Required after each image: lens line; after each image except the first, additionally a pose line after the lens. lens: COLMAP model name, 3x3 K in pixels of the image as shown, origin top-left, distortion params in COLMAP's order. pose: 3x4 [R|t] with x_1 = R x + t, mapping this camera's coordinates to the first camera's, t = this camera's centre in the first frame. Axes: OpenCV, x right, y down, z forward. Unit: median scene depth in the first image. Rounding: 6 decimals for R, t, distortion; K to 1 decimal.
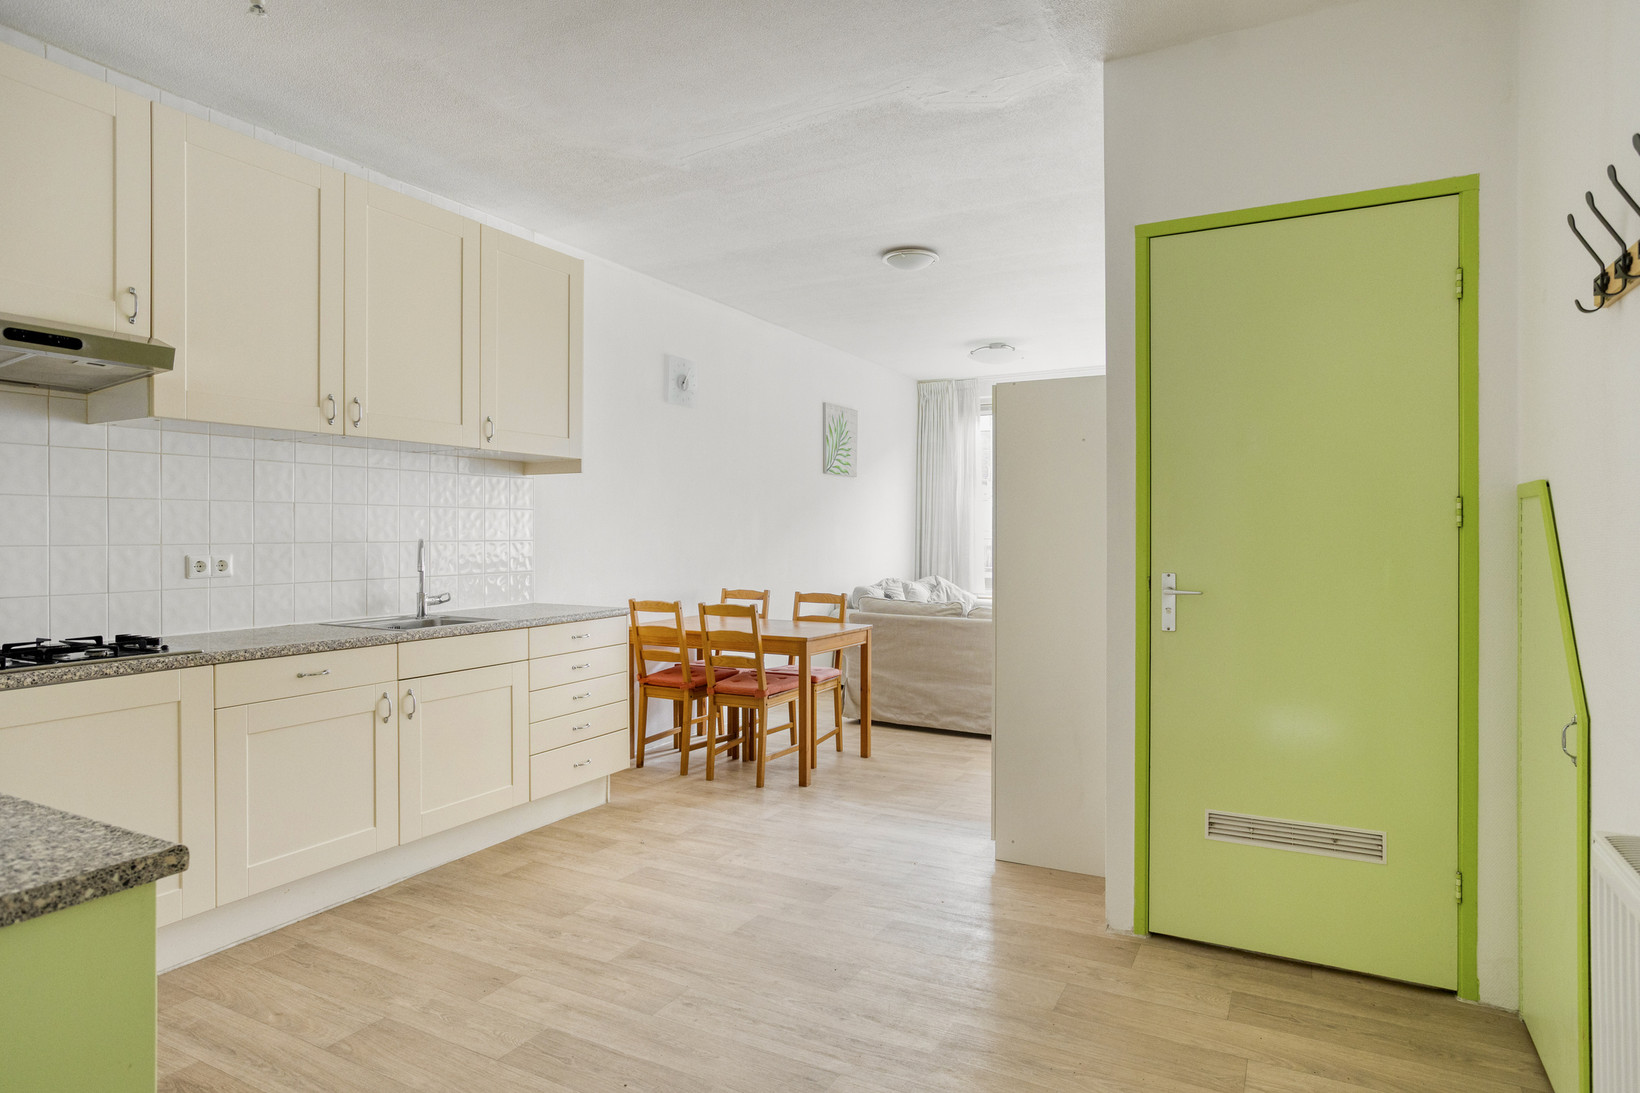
lens RADIAL K [[935.1, 0, 825.6], [0, 935.1, 542.5], [0, 0, 1]] dist [-0.029465, 0.029231]
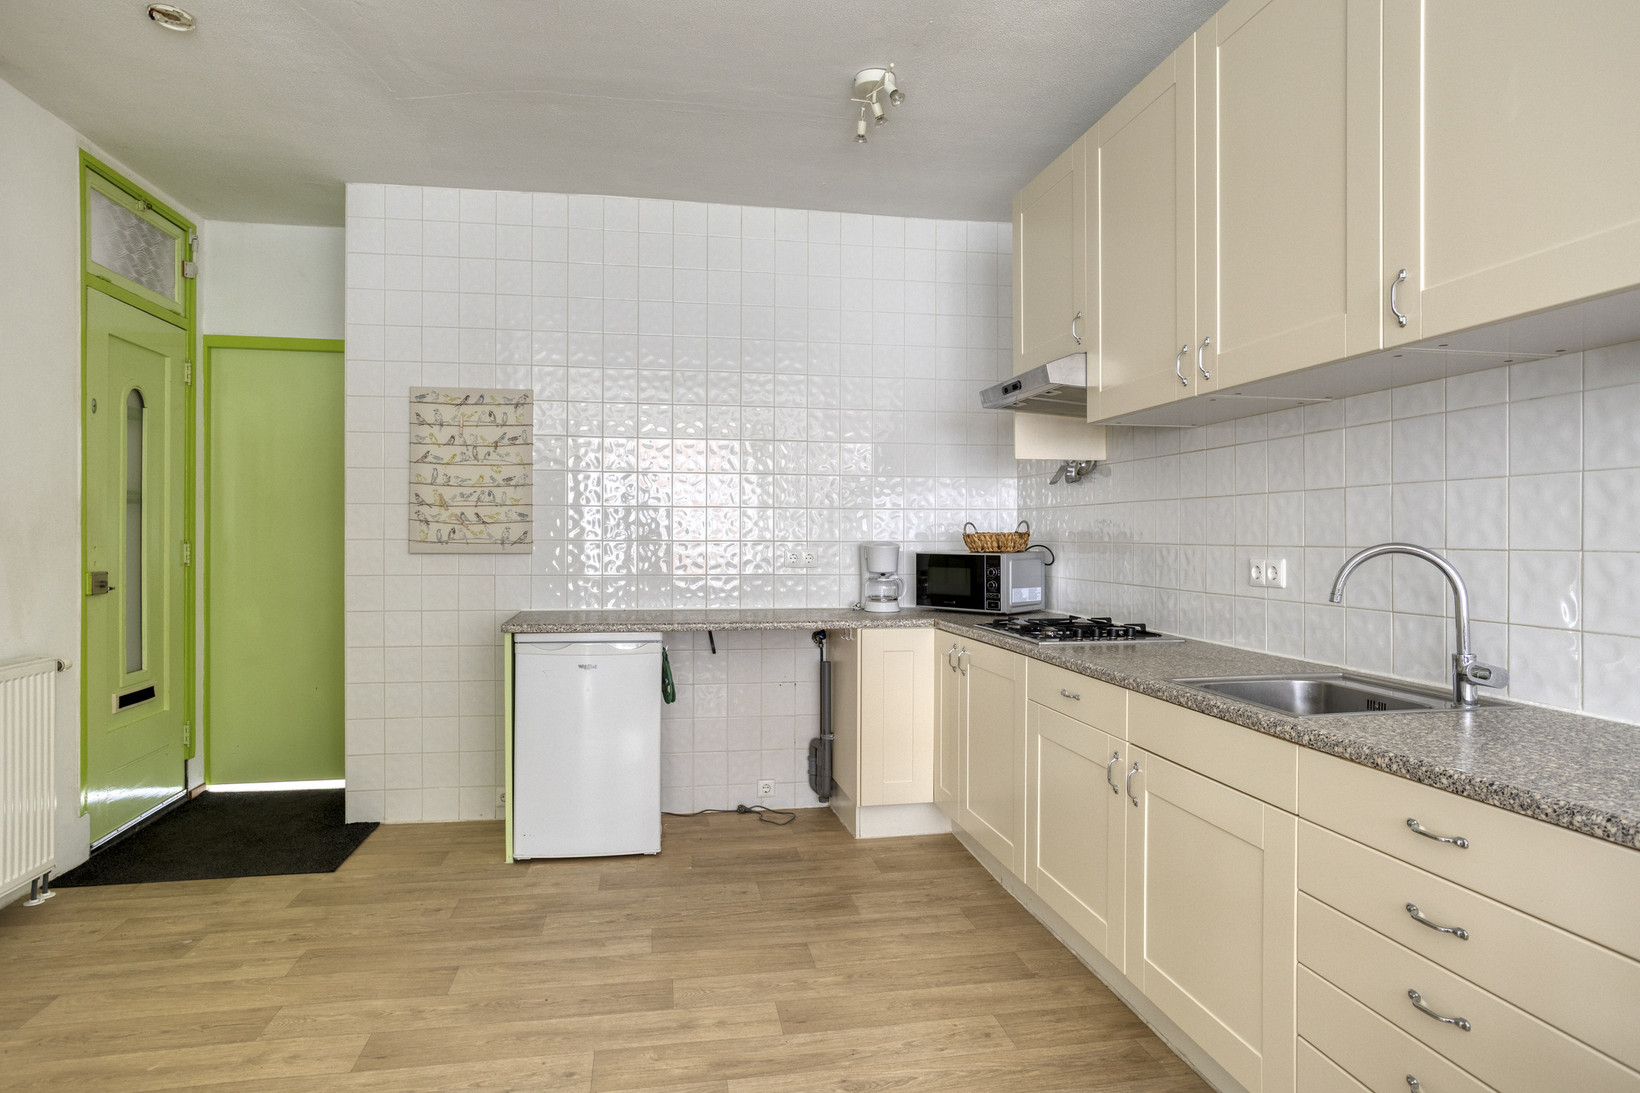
lens RADIAL K [[935.1, 0, 819.8], [0, 935.1, 546.1], [0, 0, 1]] dist [-0.029465, 0.029231]
pose [[-0.787046, 0.006075, -0.616864, 0.182937], [-0.008029, 0.999766, 0.020091, -0.014245], [0.616842, 0.020765, -0.786813, 1.657272]]
